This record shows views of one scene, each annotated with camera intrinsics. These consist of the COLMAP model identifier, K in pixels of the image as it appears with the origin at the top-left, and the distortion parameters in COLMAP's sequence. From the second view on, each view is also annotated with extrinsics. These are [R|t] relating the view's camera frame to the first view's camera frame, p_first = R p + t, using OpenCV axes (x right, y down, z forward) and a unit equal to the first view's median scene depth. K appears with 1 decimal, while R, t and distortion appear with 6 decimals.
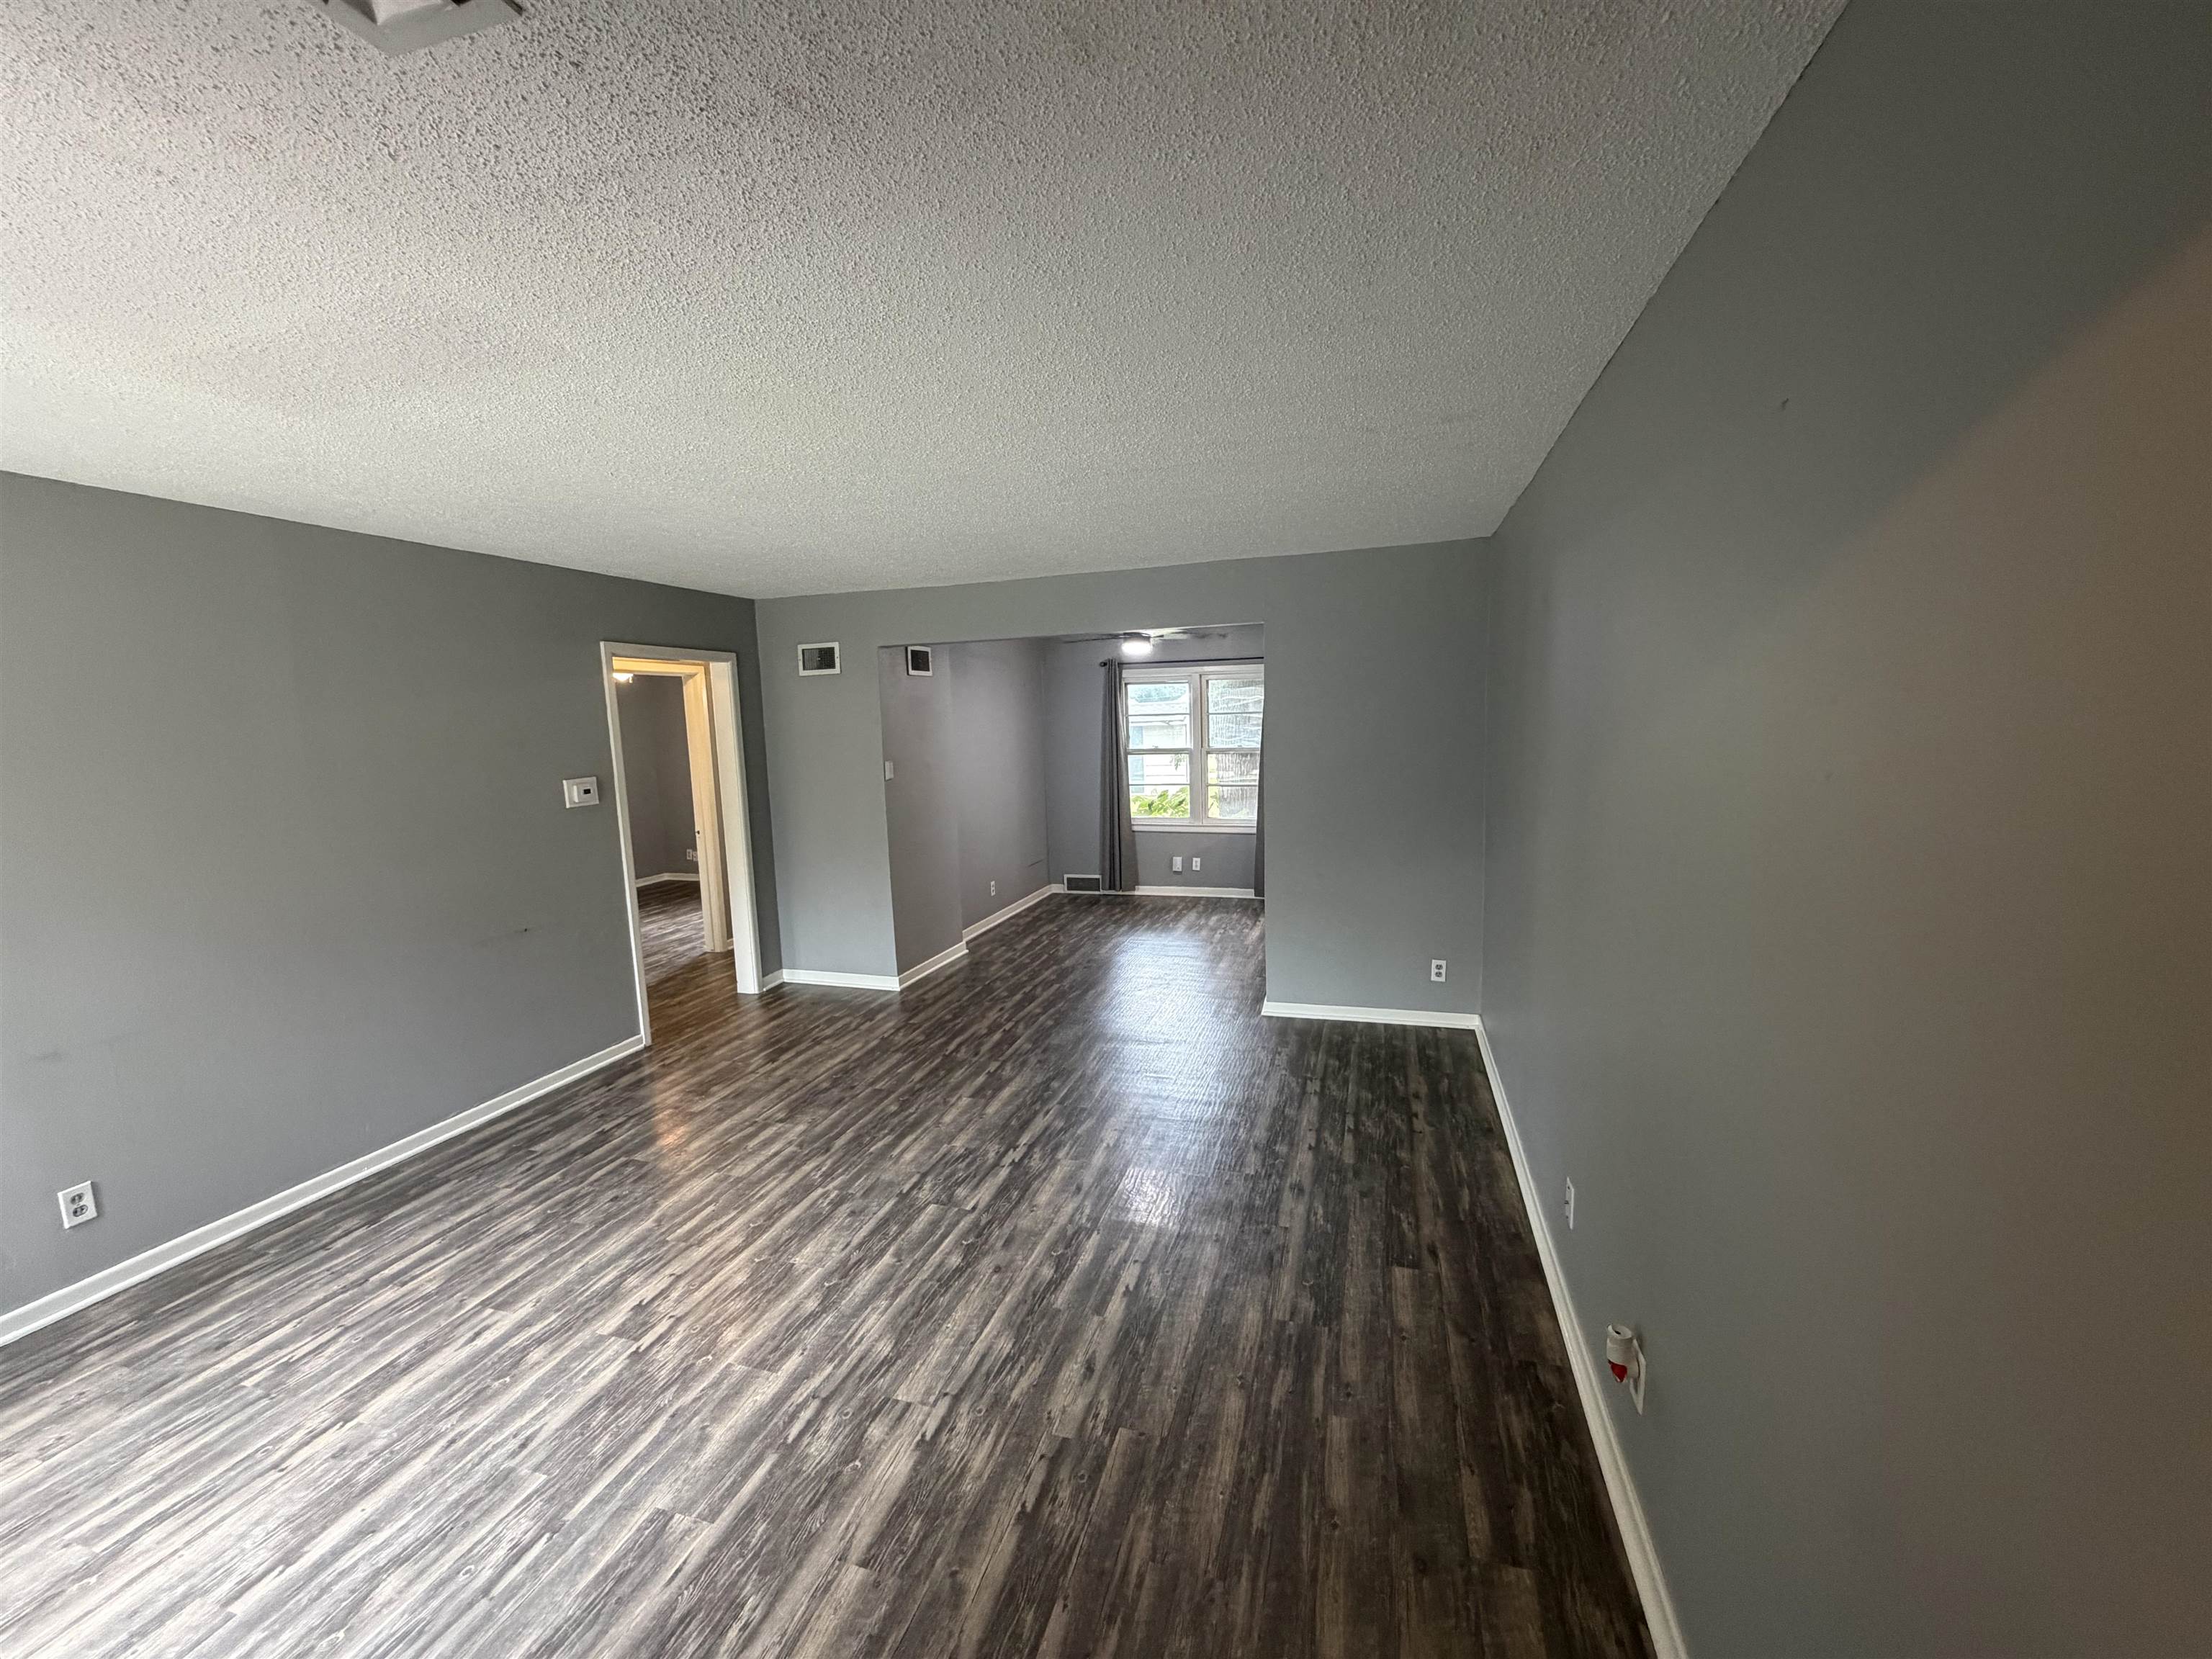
lens RADIAL K [[881.4, 0, 1106.5], [0, 881.4, 832.3], [0, 0, 1]] dist [0.000769, 0.000112]
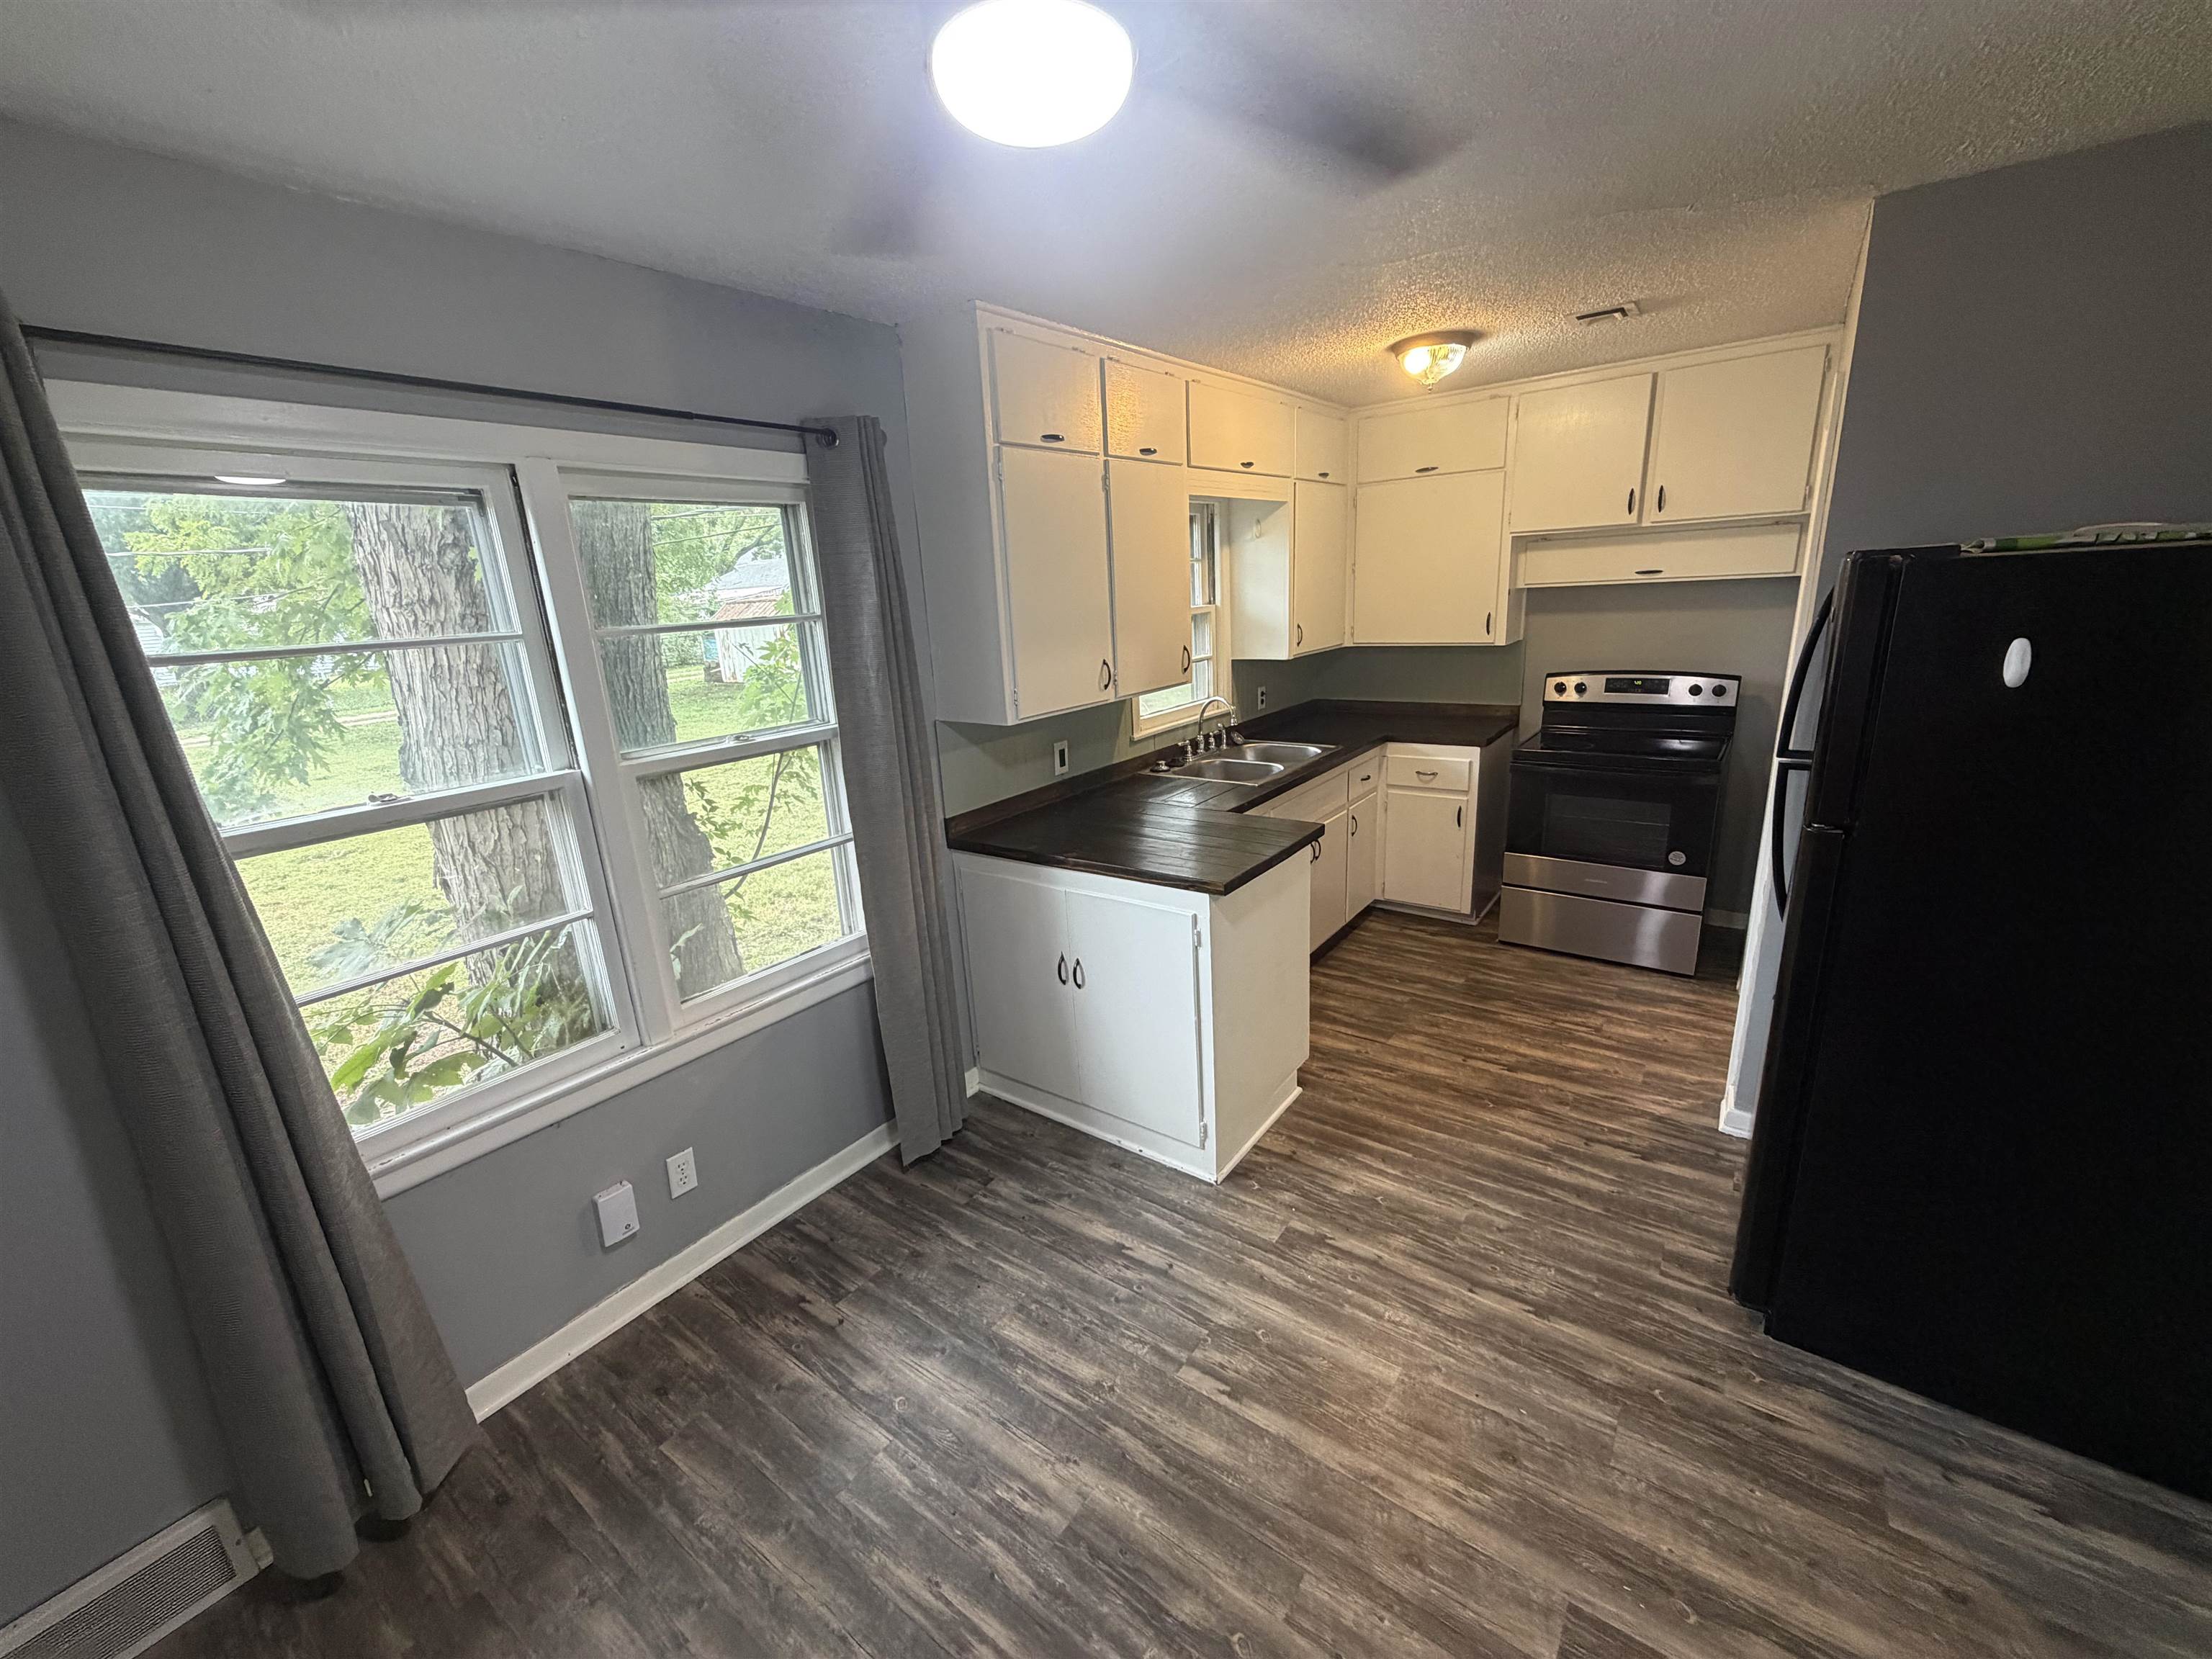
lens RADIAL K [[881.4, 0, 1105.9], [0, 881.4, 831.0], [0, 0, 1]] dist [0.000769, 0.000112]
pose [[0.336115, -0.244972, 0.909404, -0.079028], [0.169441, 0.965554, 0.197472, -0.099285], [-0.926454, 0.087717, 0.366045, 0.768599]]
